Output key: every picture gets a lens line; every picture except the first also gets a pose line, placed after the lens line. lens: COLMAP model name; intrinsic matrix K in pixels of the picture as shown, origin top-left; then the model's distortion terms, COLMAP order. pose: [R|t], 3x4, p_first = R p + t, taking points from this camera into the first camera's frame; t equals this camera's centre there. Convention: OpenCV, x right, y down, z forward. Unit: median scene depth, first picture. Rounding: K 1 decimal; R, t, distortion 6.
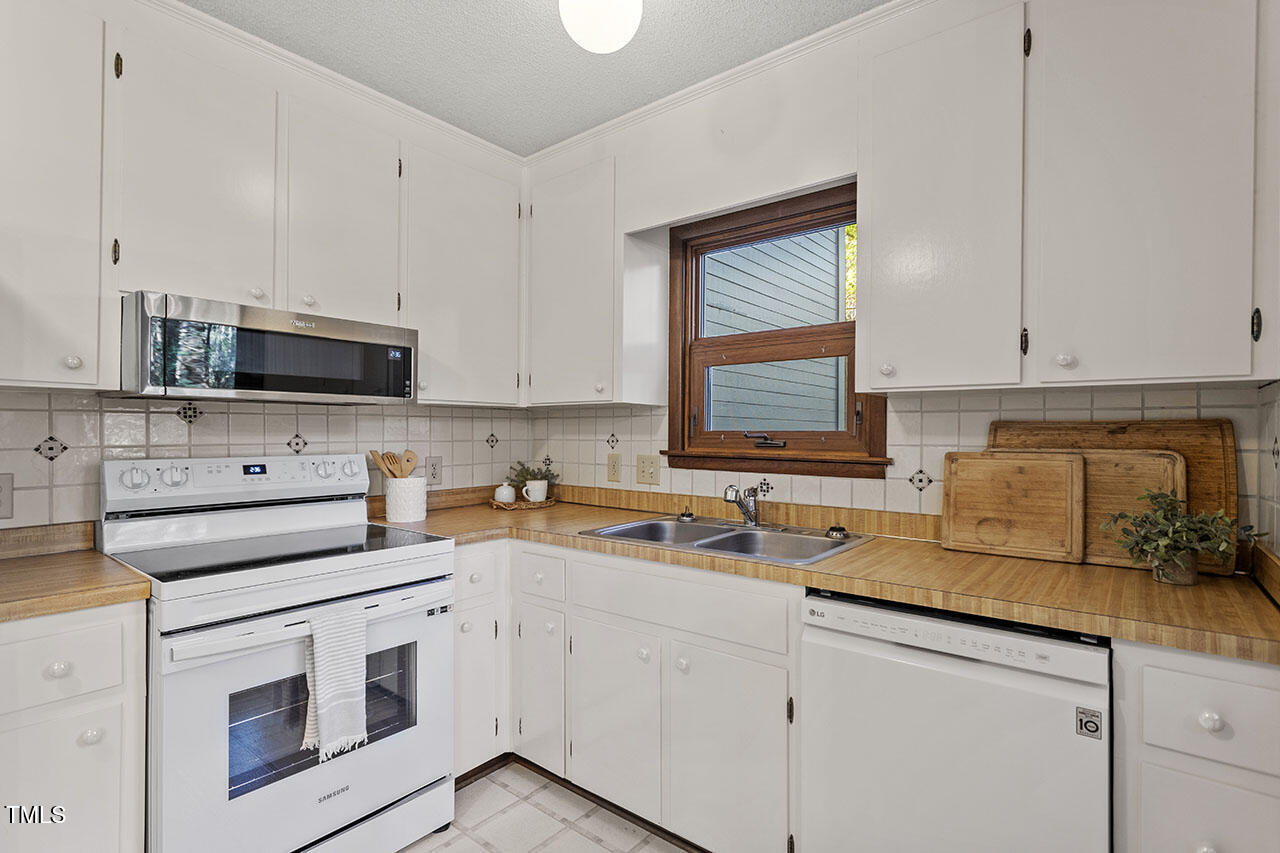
lens RADIAL K [[614.6, 0, 648.1], [0, 614.6, 435.5], [0, 0, 1]] dist [-0.000917, 0.001416]
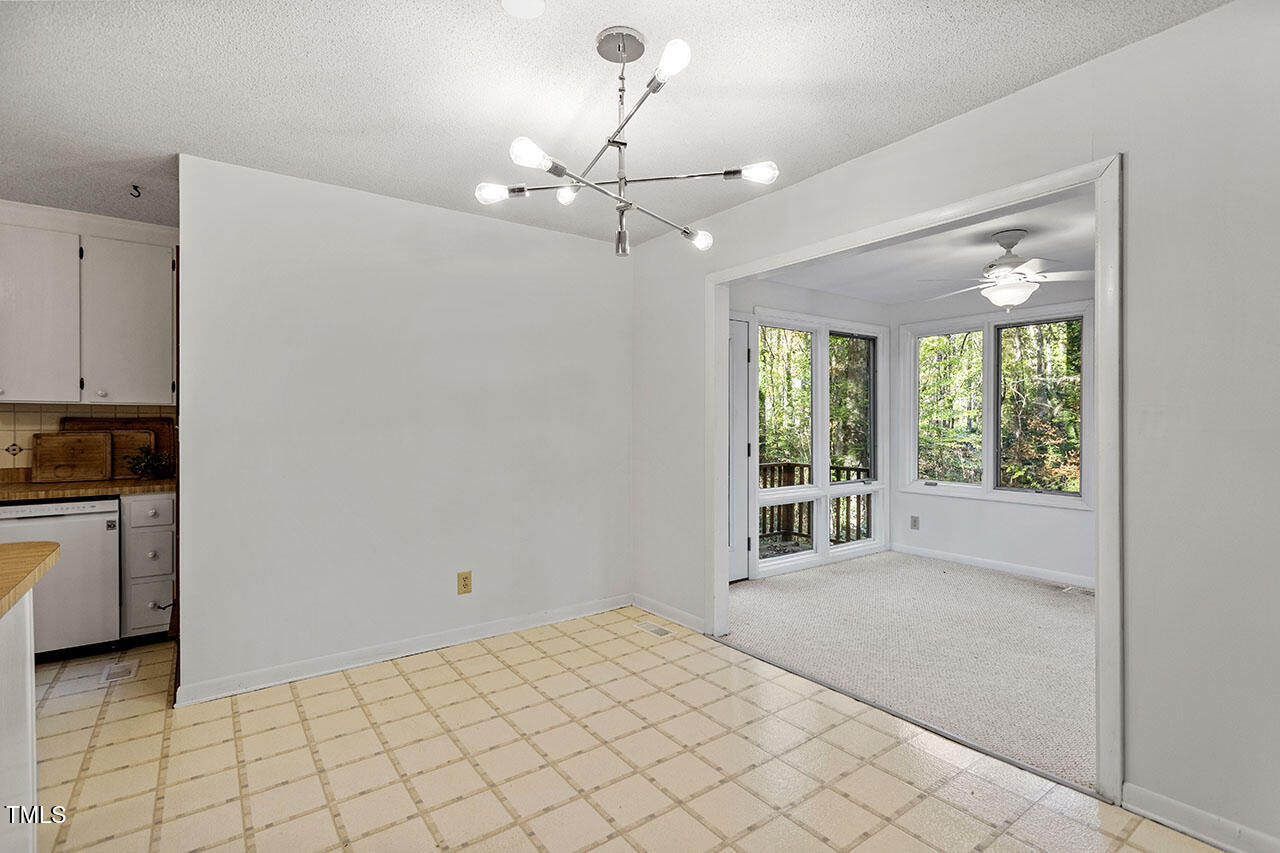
lens RADIAL K [[614.6, 0, 647.9], [0, 614.6, 426.7], [0, 0, 1]] dist [-0.000917, 0.001416]
pose [[0.253864, -0.013172, 0.967150, -1.433692], [0.001566, 0.999912, 0.013208, -0.026770], [-0.967239, -0.001838, 0.253862, -2.174793]]
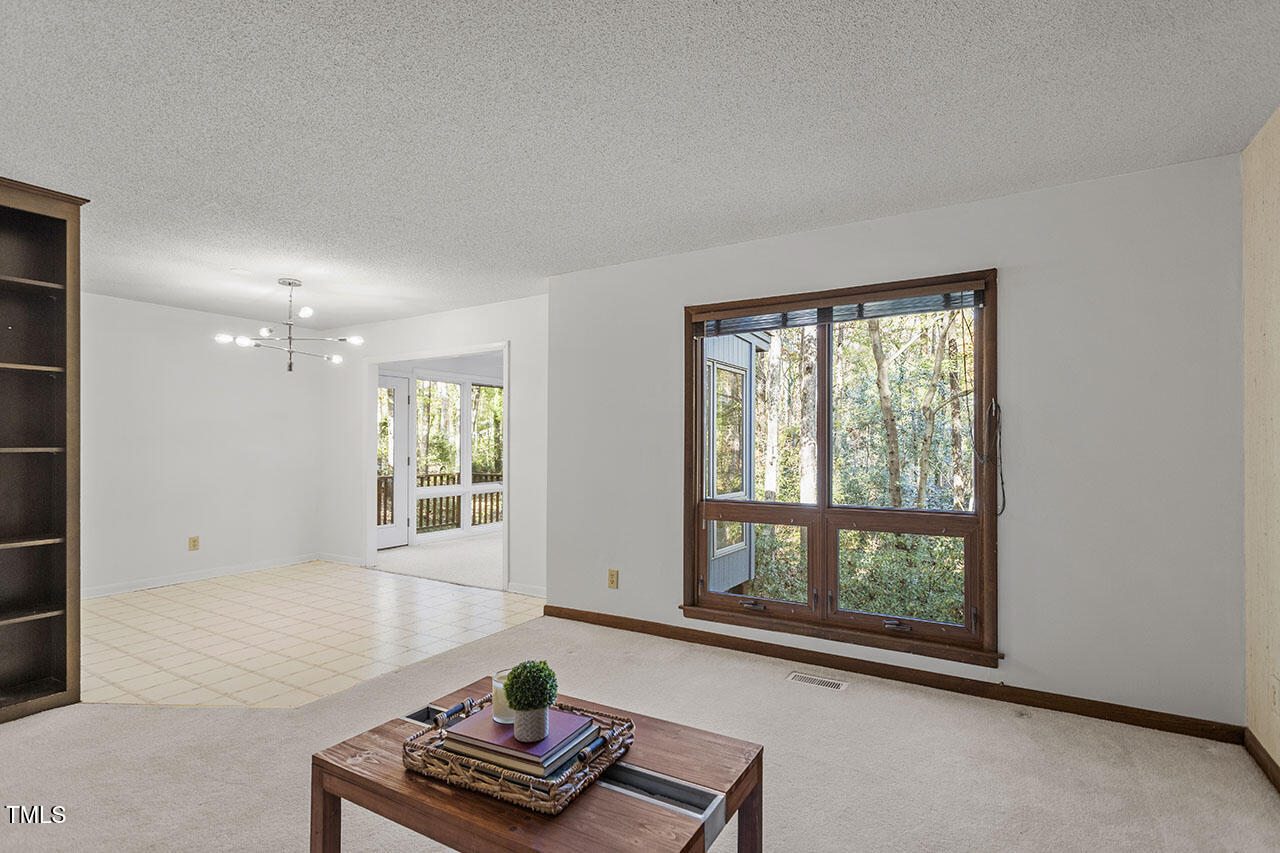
lens RADIAL K [[614.6, 0, 637.8], [0, 614.6, 427.7], [0, 0, 1]] dist [-0.000917, 0.001416]
pose [[-0.137826, 0.018107, 0.990291, -3.770881], [-0.005704, 0.999802, -0.019075, -0.045048], [-0.990440, -0.008277, -0.137695, -3.231748]]
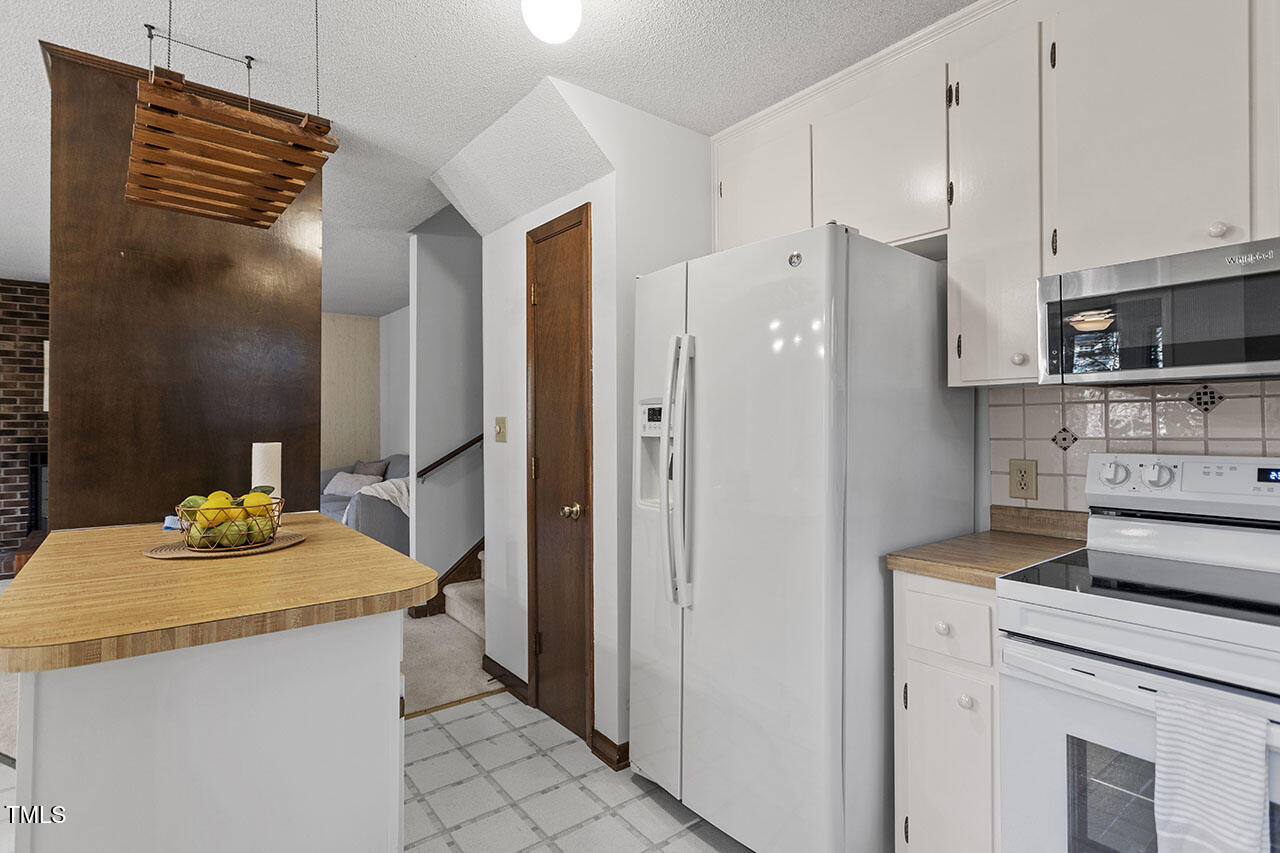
lens RADIAL K [[614.6, 0, 627.8], [0, 614.6, 416.0], [0, 0, 1]] dist [-0.000917, 0.001416]
pose [[-0.224429, -0.016931, -0.974343, 0.205706], [0.001897, 0.999840, -0.017811, -0.001097], [0.974489, -0.005846, -0.224361, 0.440087]]
